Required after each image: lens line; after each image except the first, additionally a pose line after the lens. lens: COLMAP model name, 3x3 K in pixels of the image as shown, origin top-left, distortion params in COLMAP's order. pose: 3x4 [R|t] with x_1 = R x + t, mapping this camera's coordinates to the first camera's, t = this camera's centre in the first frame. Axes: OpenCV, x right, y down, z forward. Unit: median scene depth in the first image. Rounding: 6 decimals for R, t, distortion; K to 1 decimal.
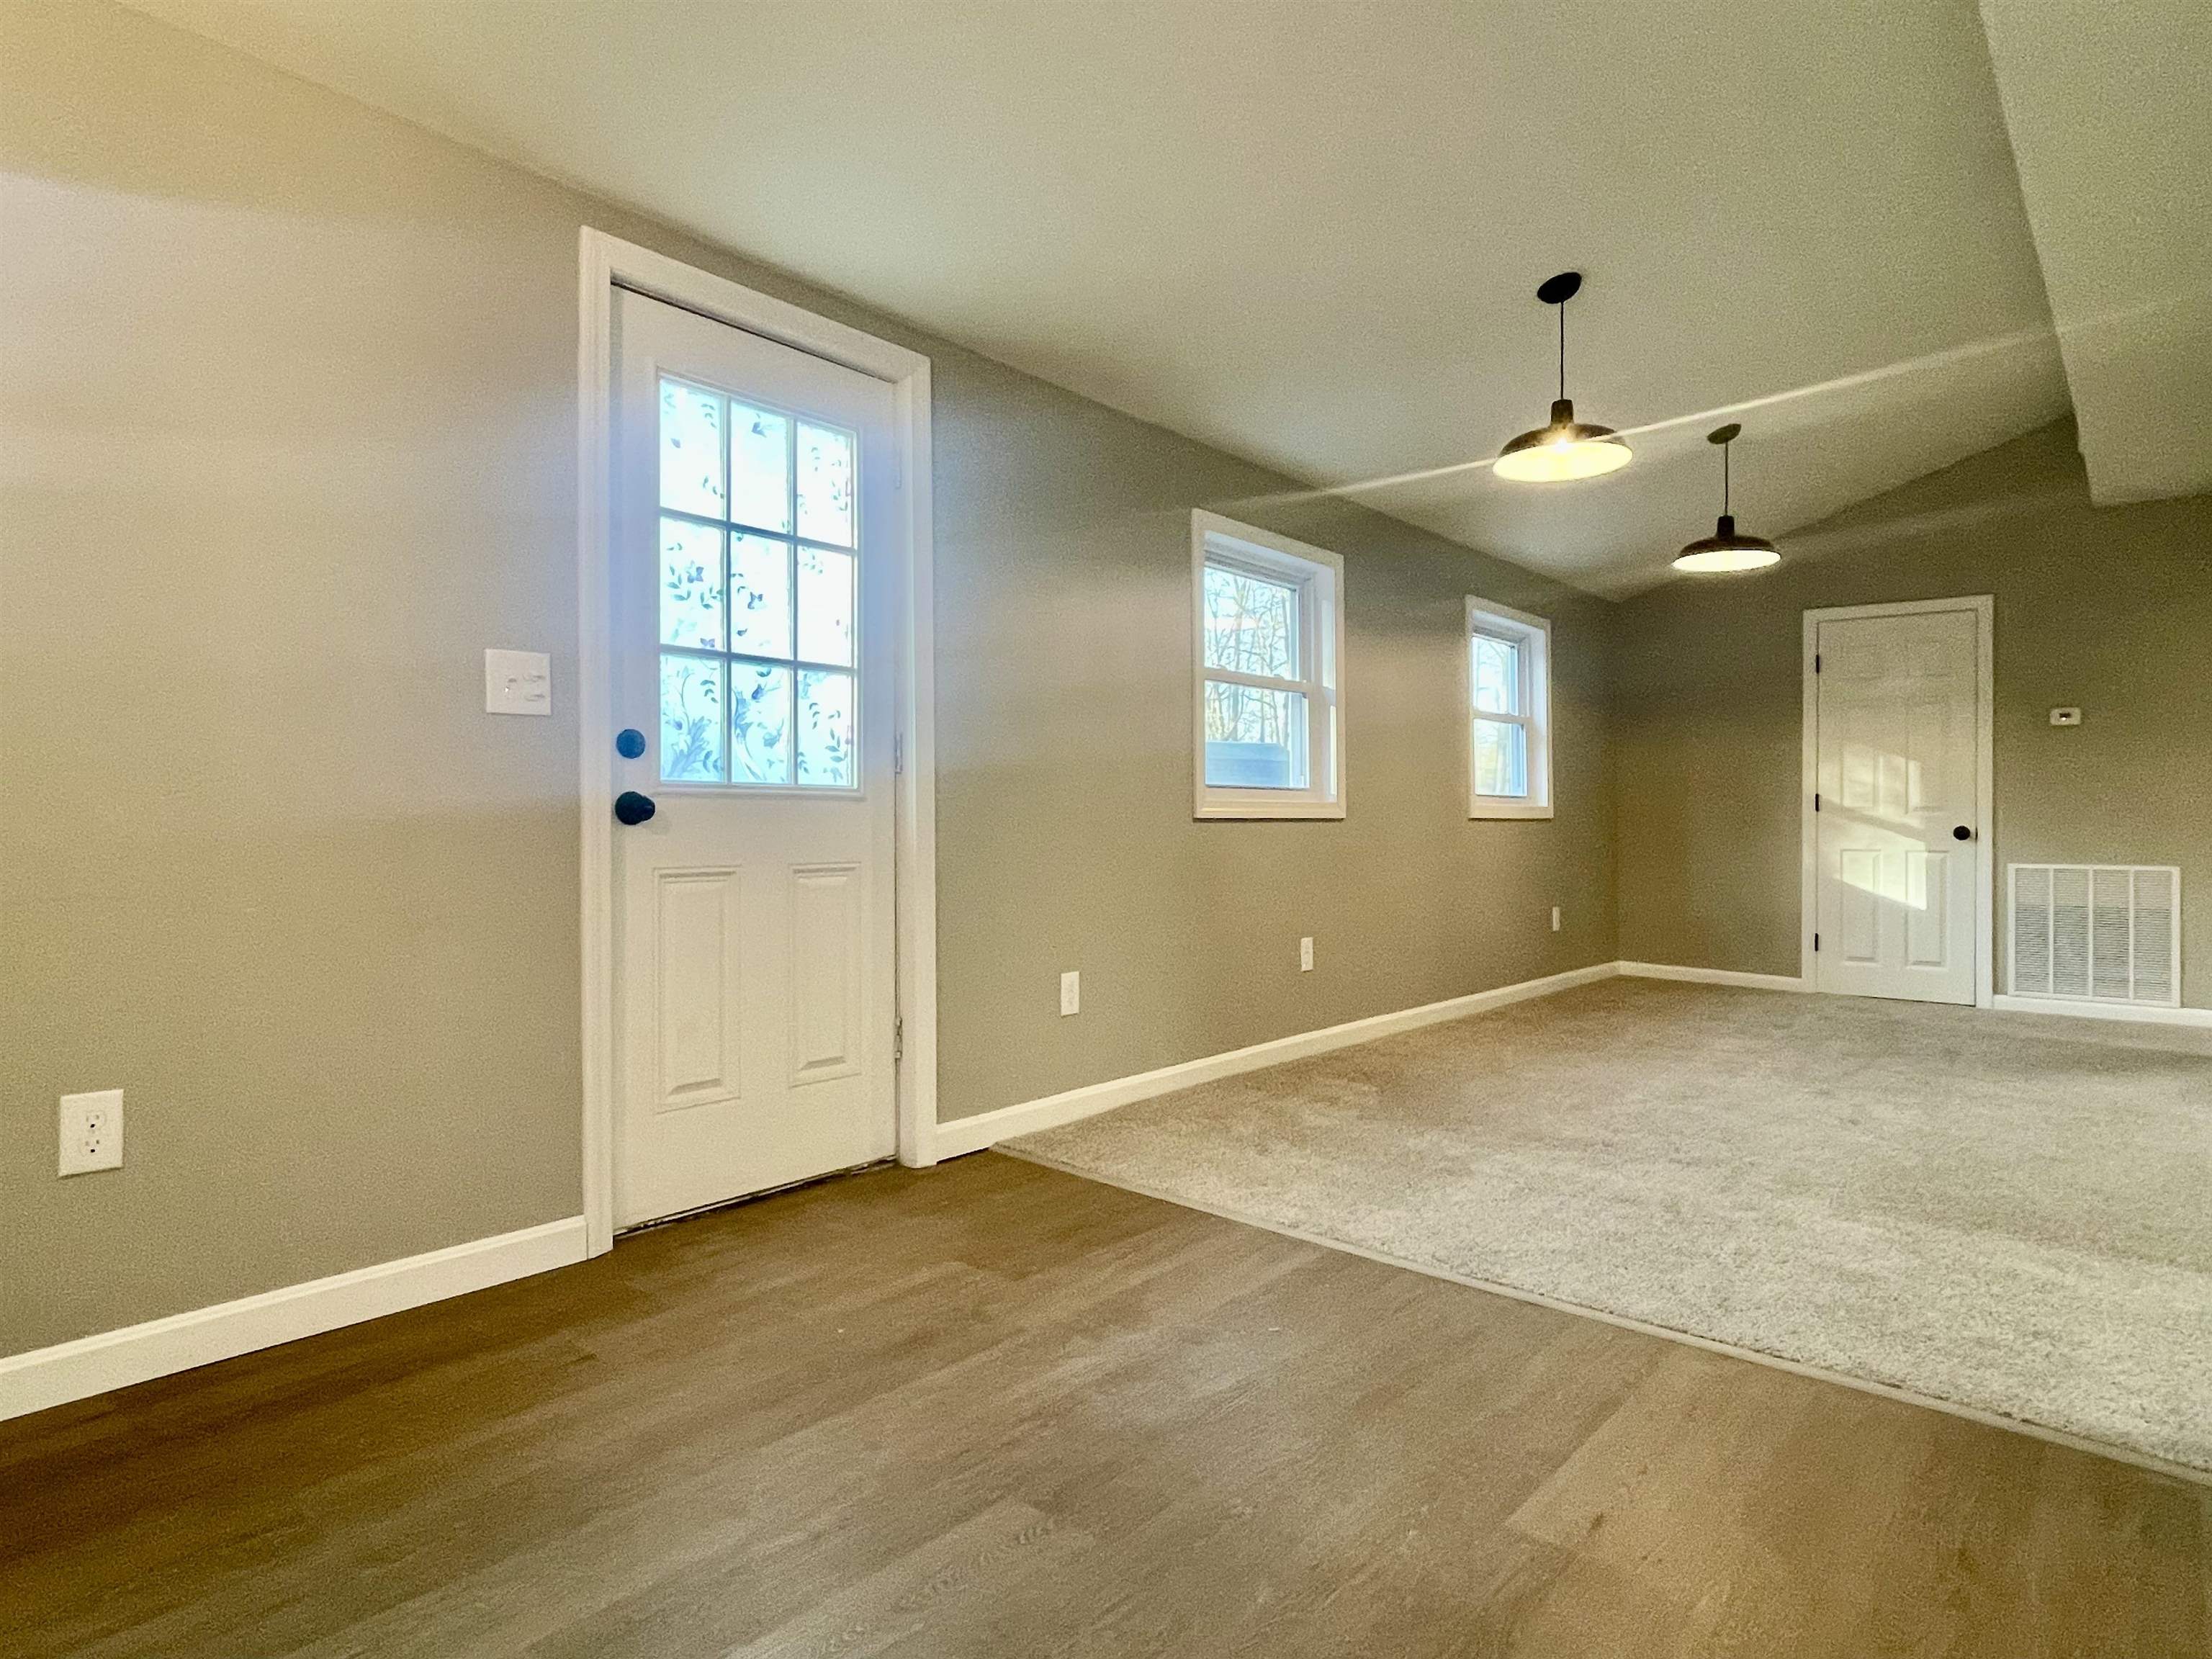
lens RADIAL K [[1291.7, 0, 1106.0], [0, 1291.7, 829.5], [0, 0, 1]] dist [-0.001196, -0.001138]
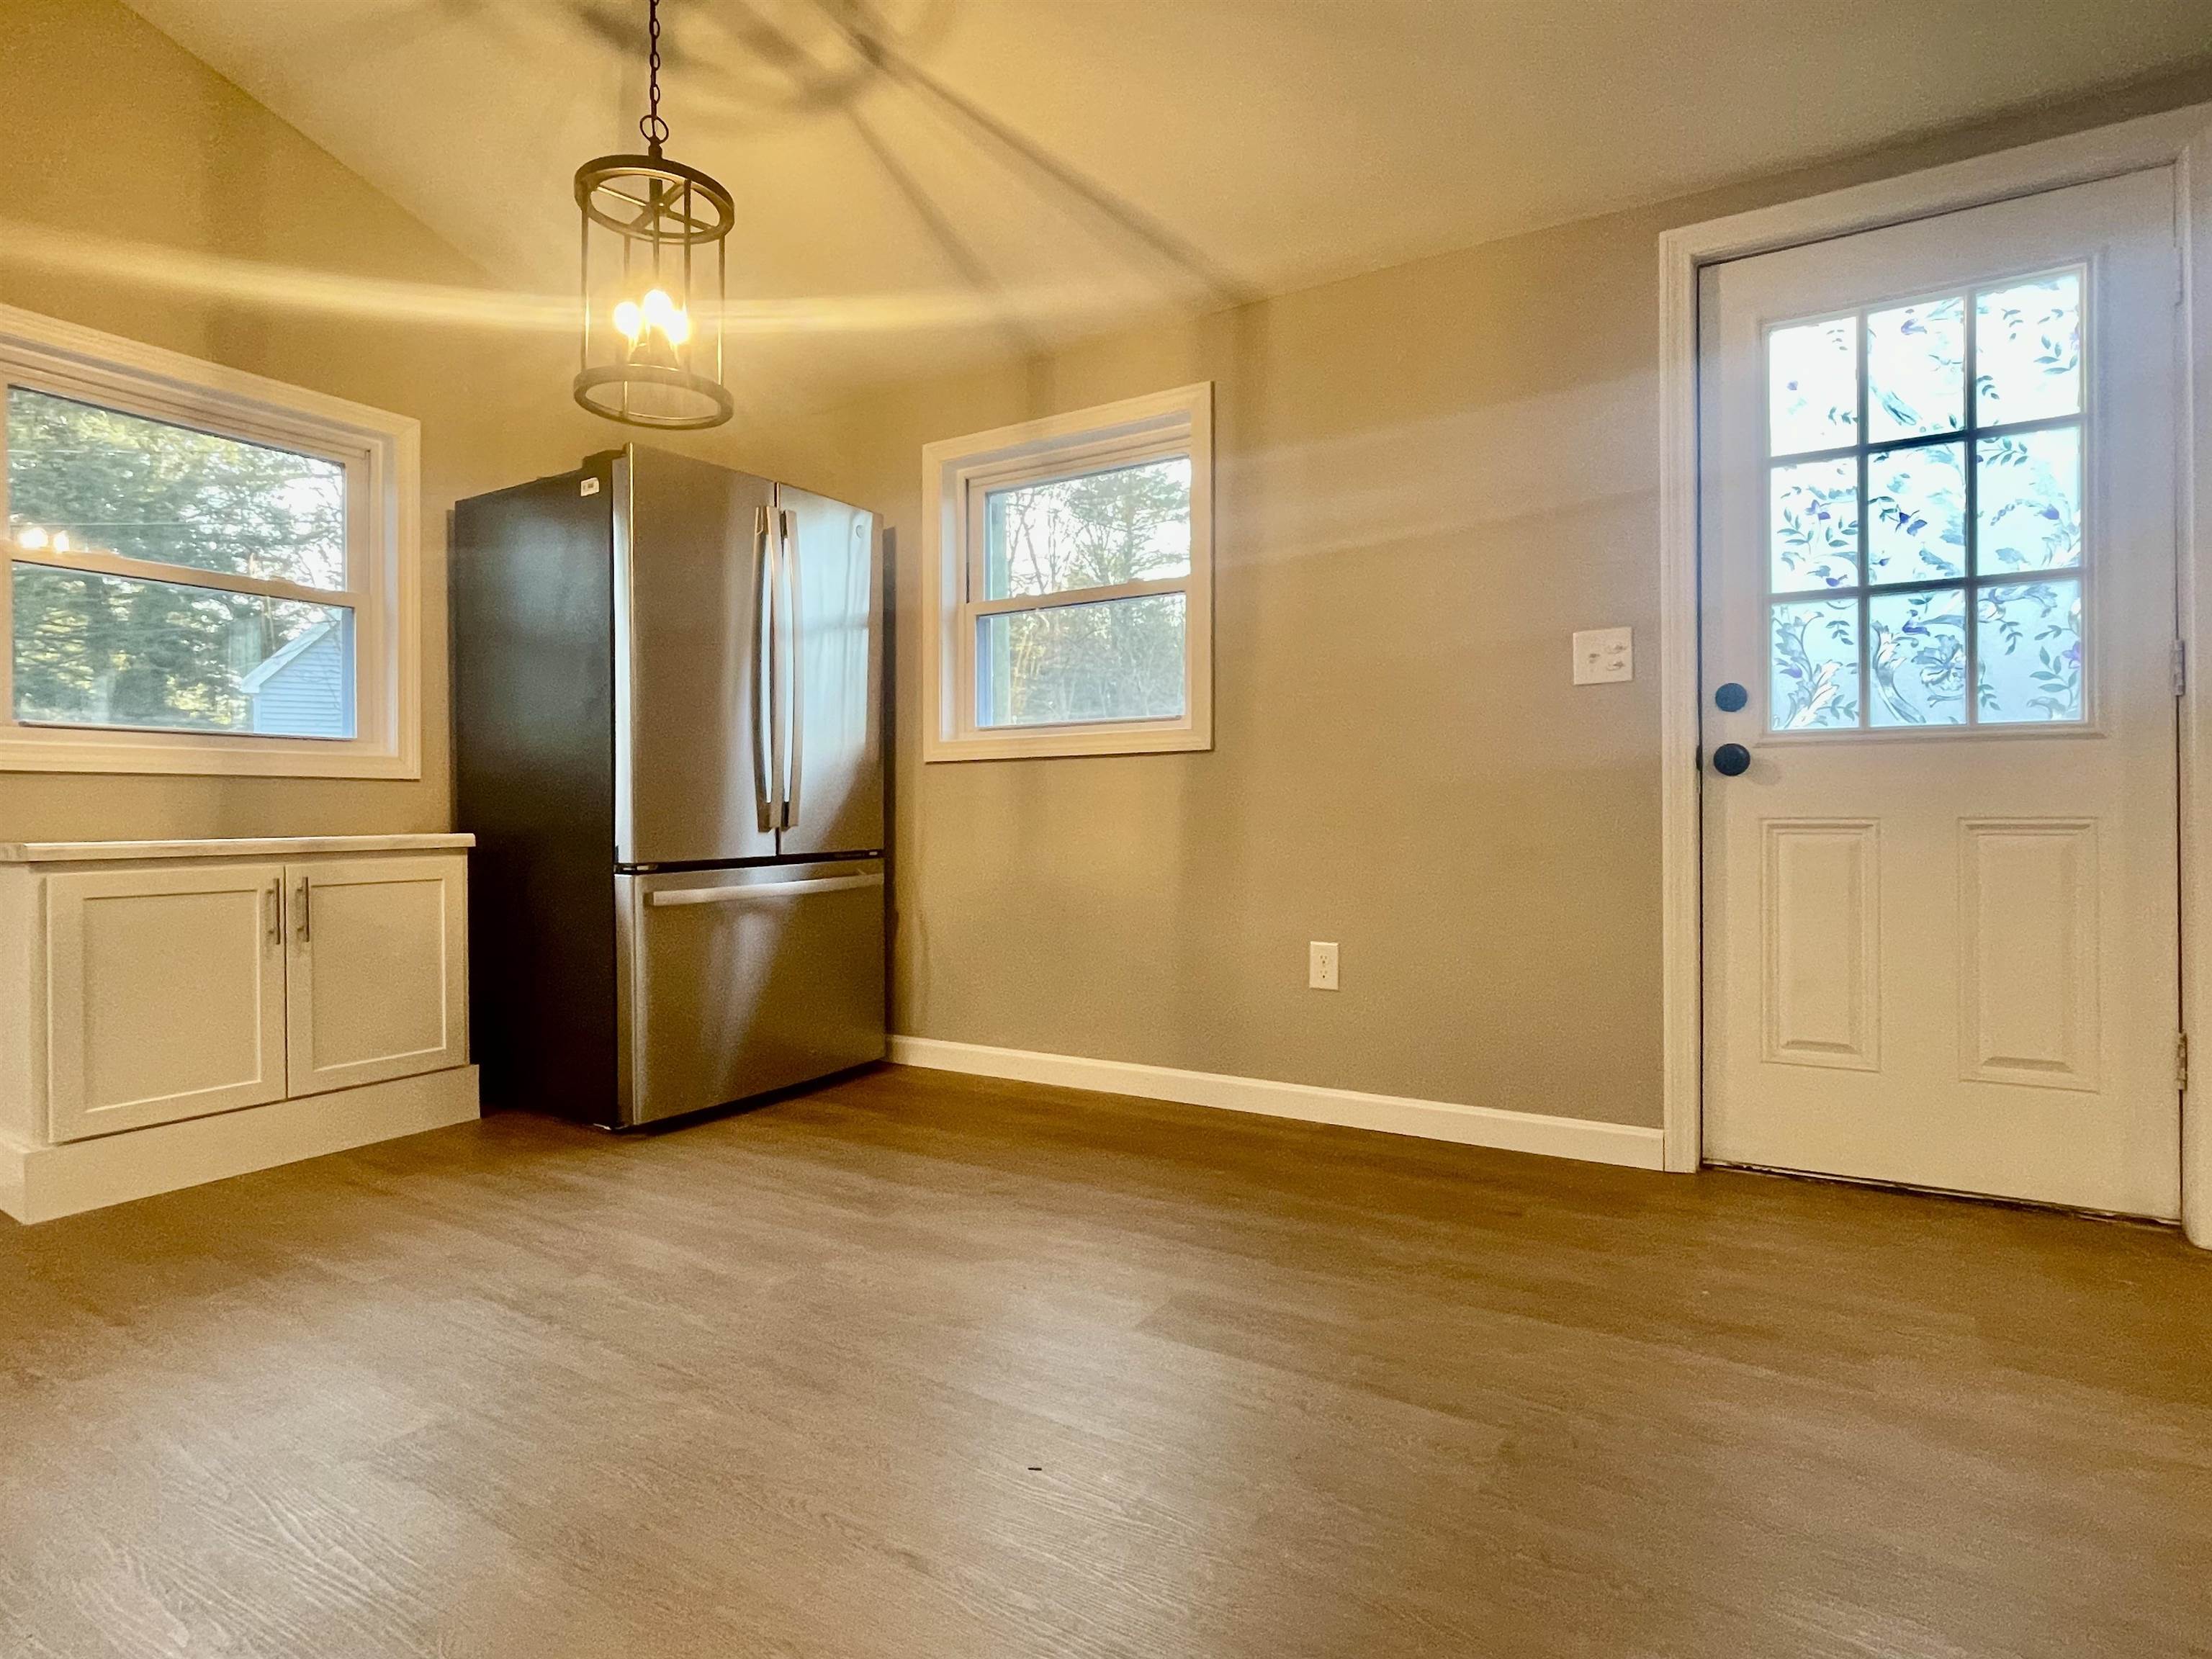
lens RADIAL K [[1181.9, 0, 1106.0], [0, 1181.9, 829.5], [0, 0, 1]] dist [0.001493, 0.000798]
pose [[0.134169, 0.009208, -0.990916, 0.480210], [-0.000336, 0.999957, 0.009246, 0.029119], [0.990958, -0.000907, 0.134166, 0.353424]]
